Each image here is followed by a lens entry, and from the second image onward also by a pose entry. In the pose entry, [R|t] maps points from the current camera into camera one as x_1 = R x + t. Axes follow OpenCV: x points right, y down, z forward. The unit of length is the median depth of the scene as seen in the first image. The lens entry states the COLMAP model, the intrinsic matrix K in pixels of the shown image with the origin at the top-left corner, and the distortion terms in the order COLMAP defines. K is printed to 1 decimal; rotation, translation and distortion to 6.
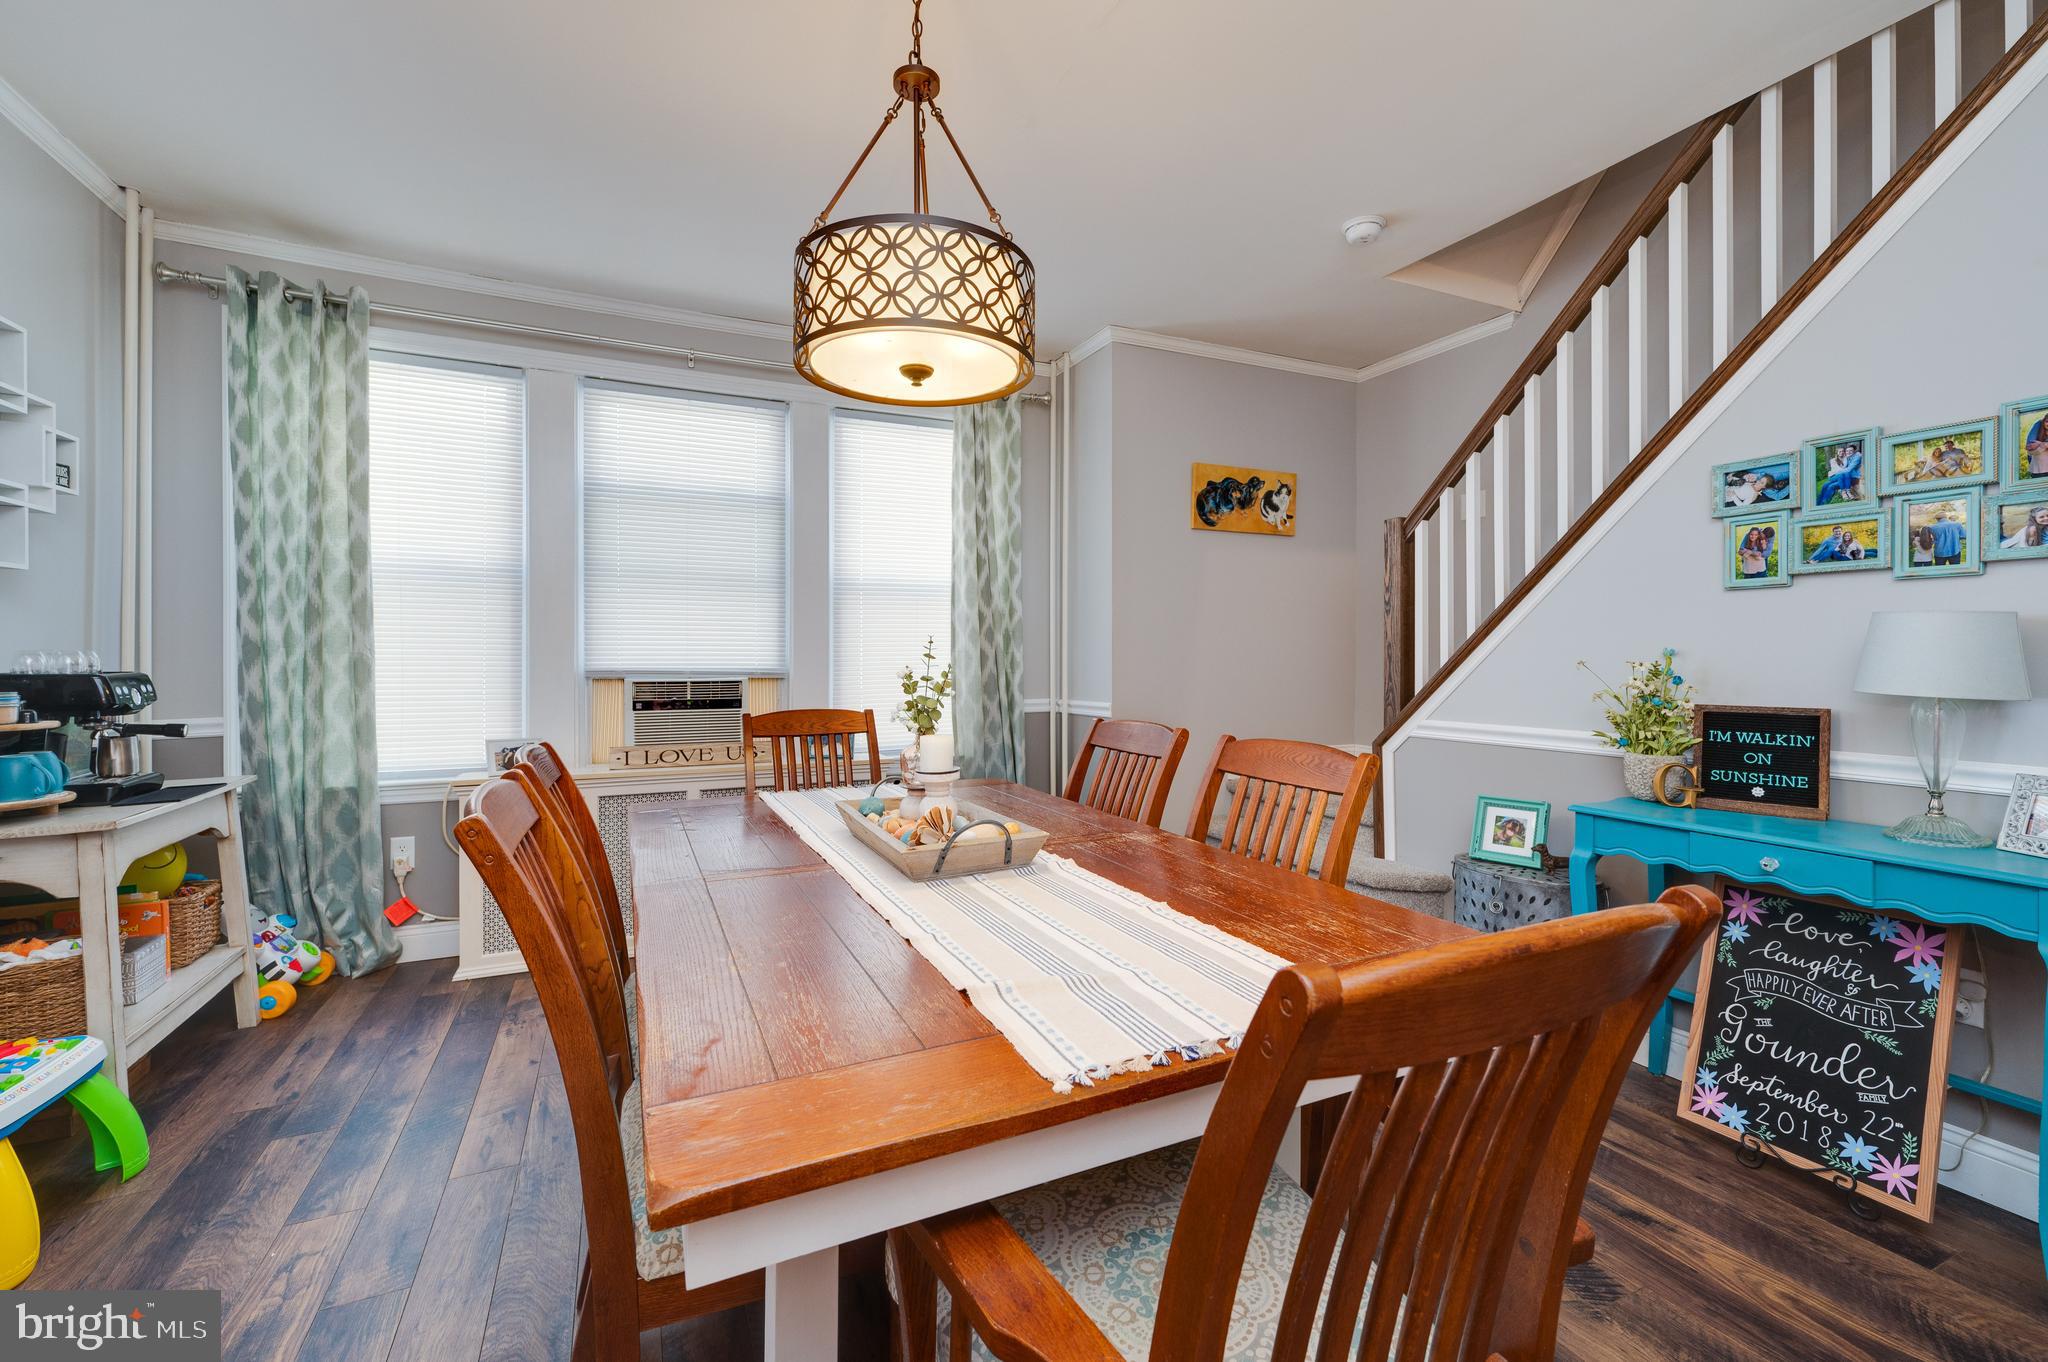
lens RADIAL K [[840.0, 0, 1027.0], [0, 840.0, 666.2], [0, 0, 1]] dist [0.000573, -0.000463]
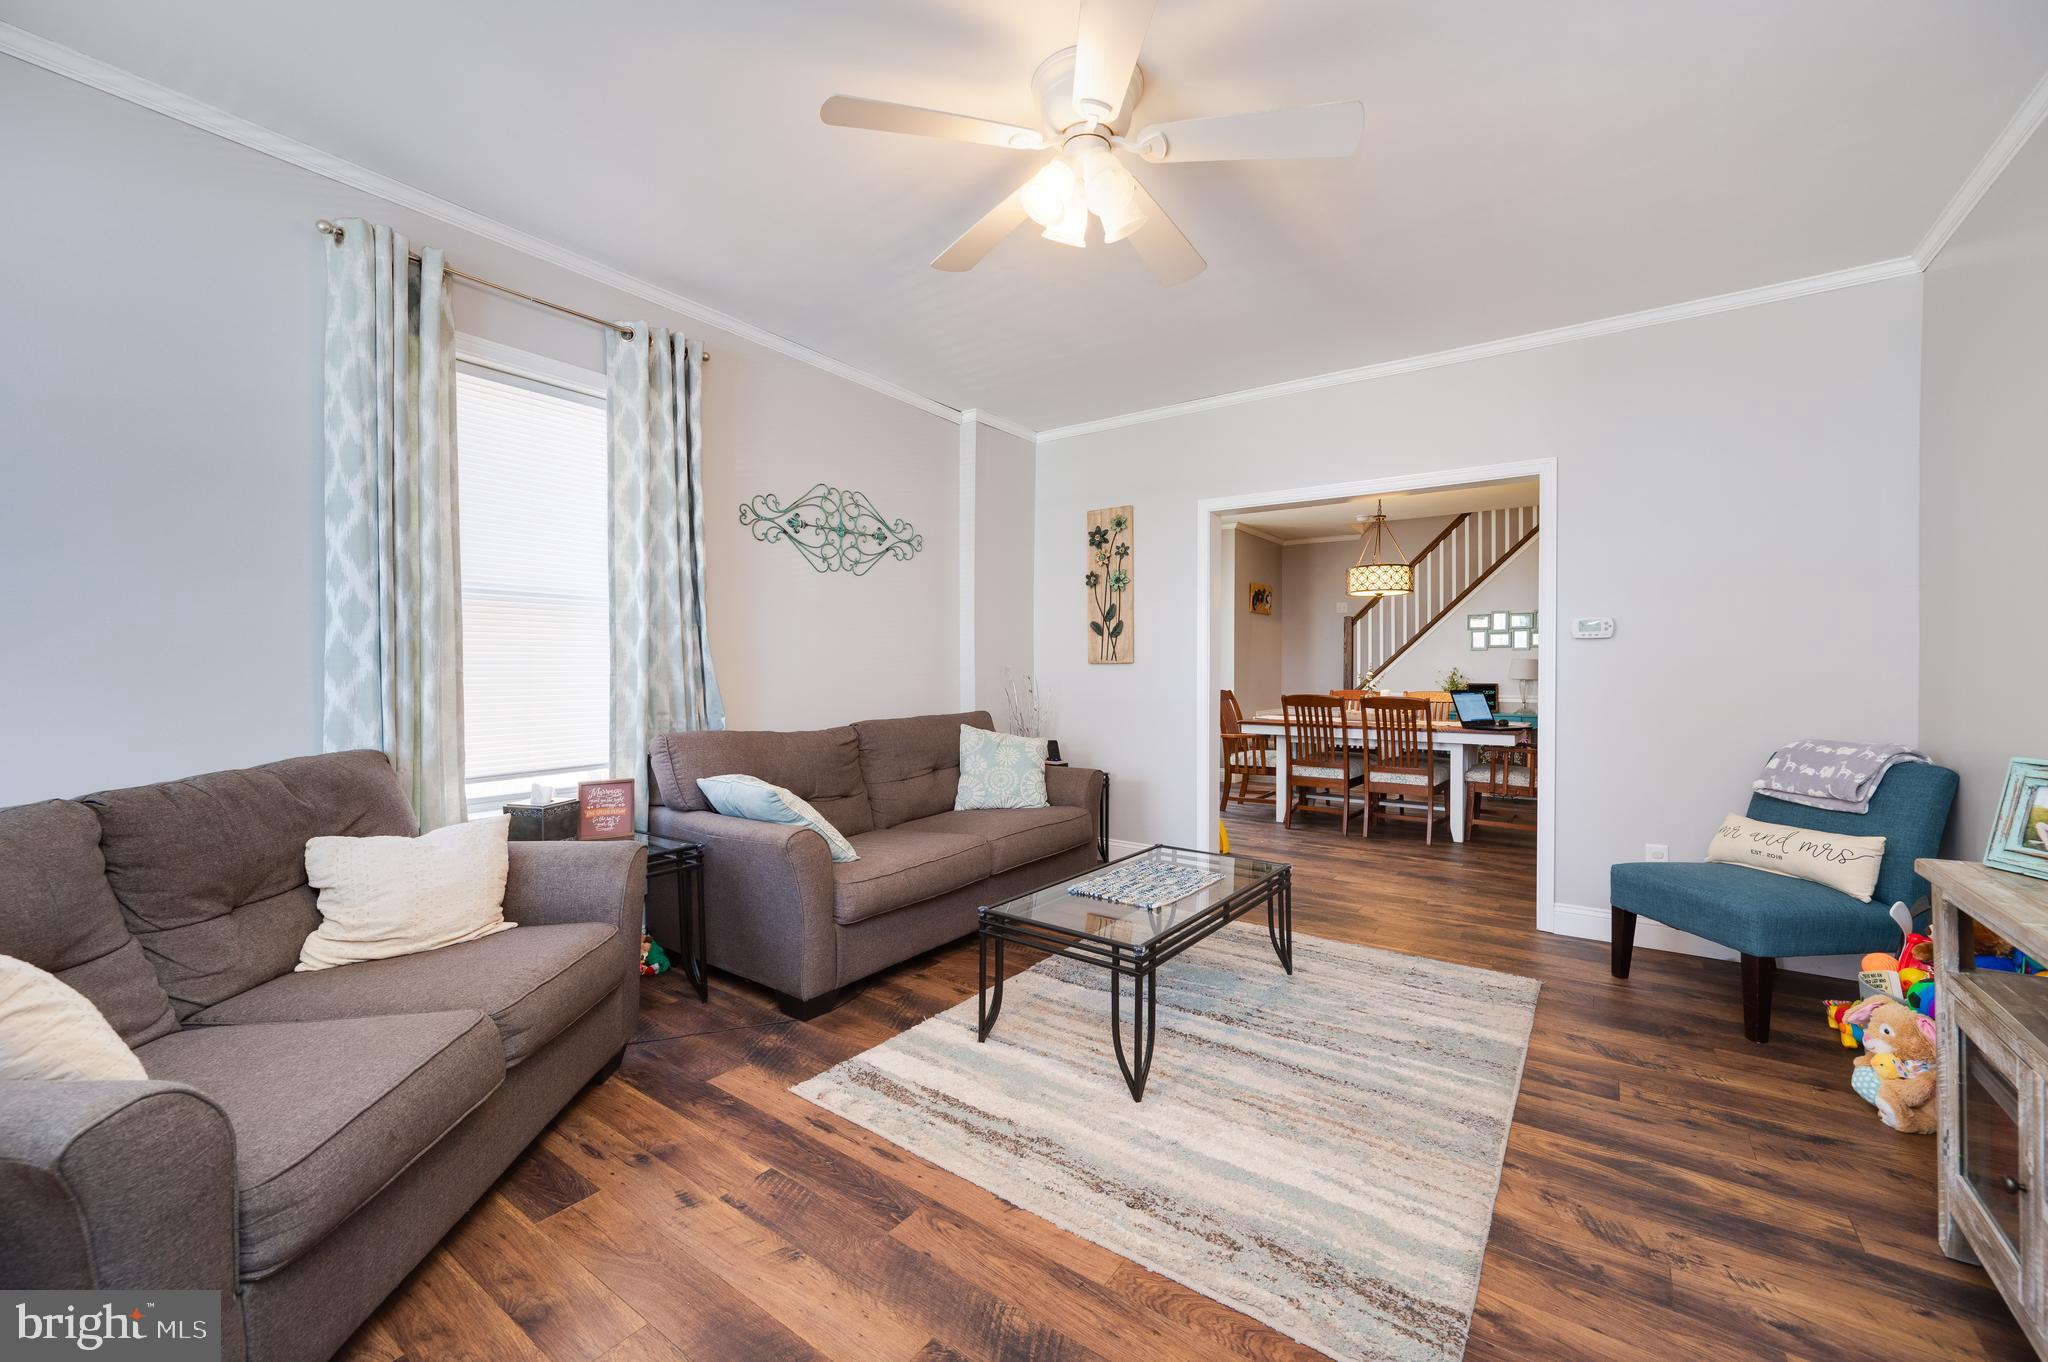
lens RADIAL K [[813.7, 0, 1046.9], [0, 813.7, 664.5], [0, 0, 1]] dist [0.001105, 0.000002]
pose [[0.861796, 0.006876, 0.507208, -1.717668], [0.000175, 0.999904, -0.013852, 0.008979], [-0.507255, 0.012026, 0.861712, -0.733464]]
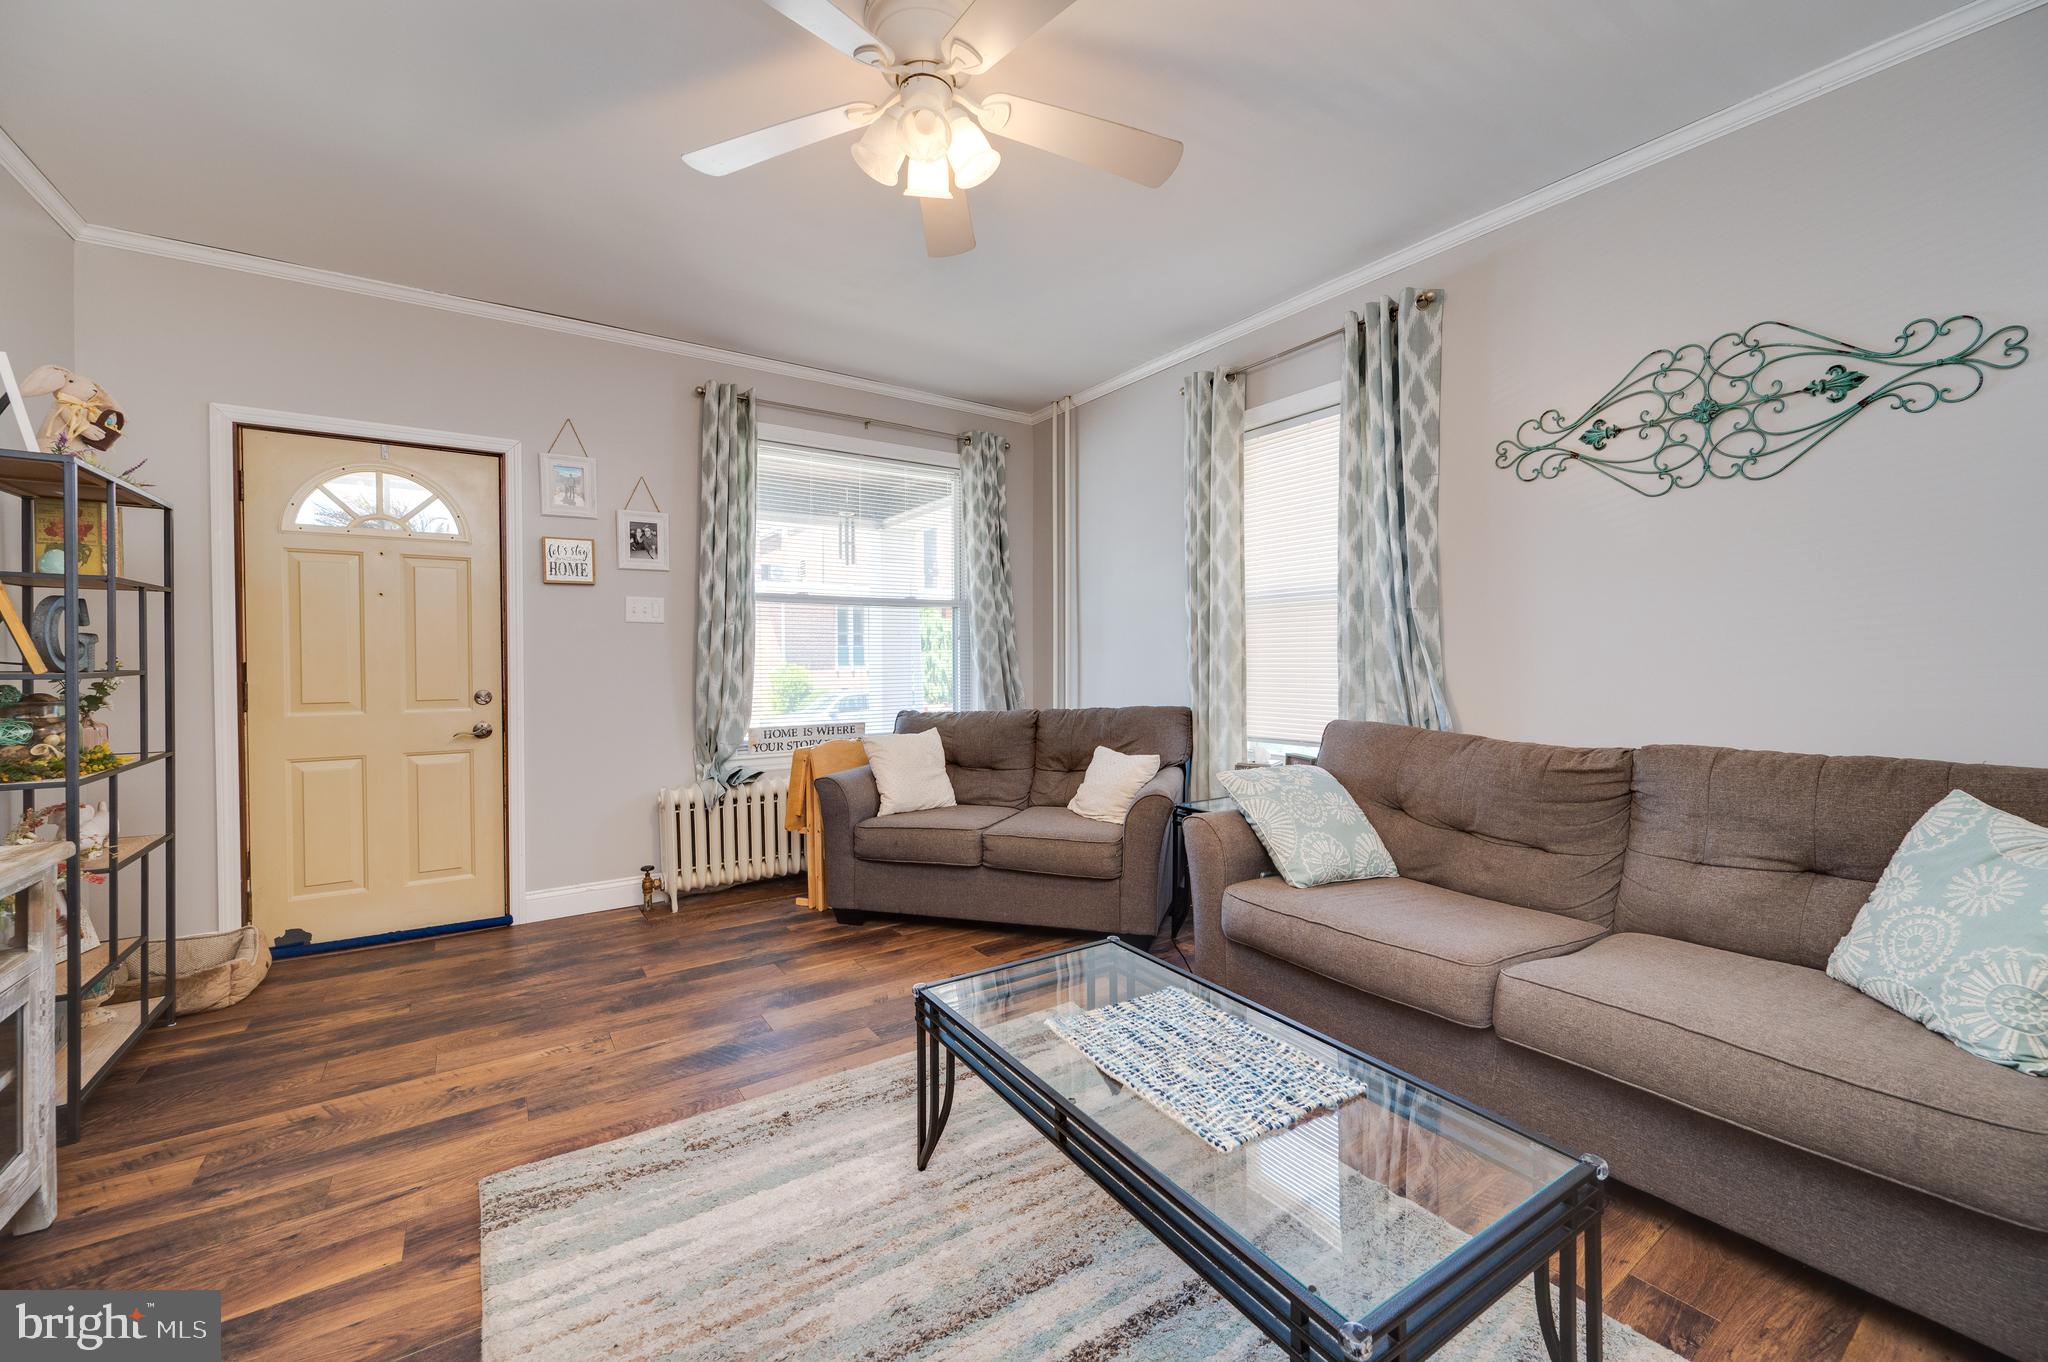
lens RADIAL K [[813.7, 0, 1018.0], [0, 813.7, 671.4], [0, 0, 1]] dist [0.001105, 0.000002]
pose [[0.150696, 0.017055, -0.988433, -0.699705], [-0.003837, 0.999854, 0.016667, 0.003908], [0.988573, 0.001281, 0.150739, -0.183983]]
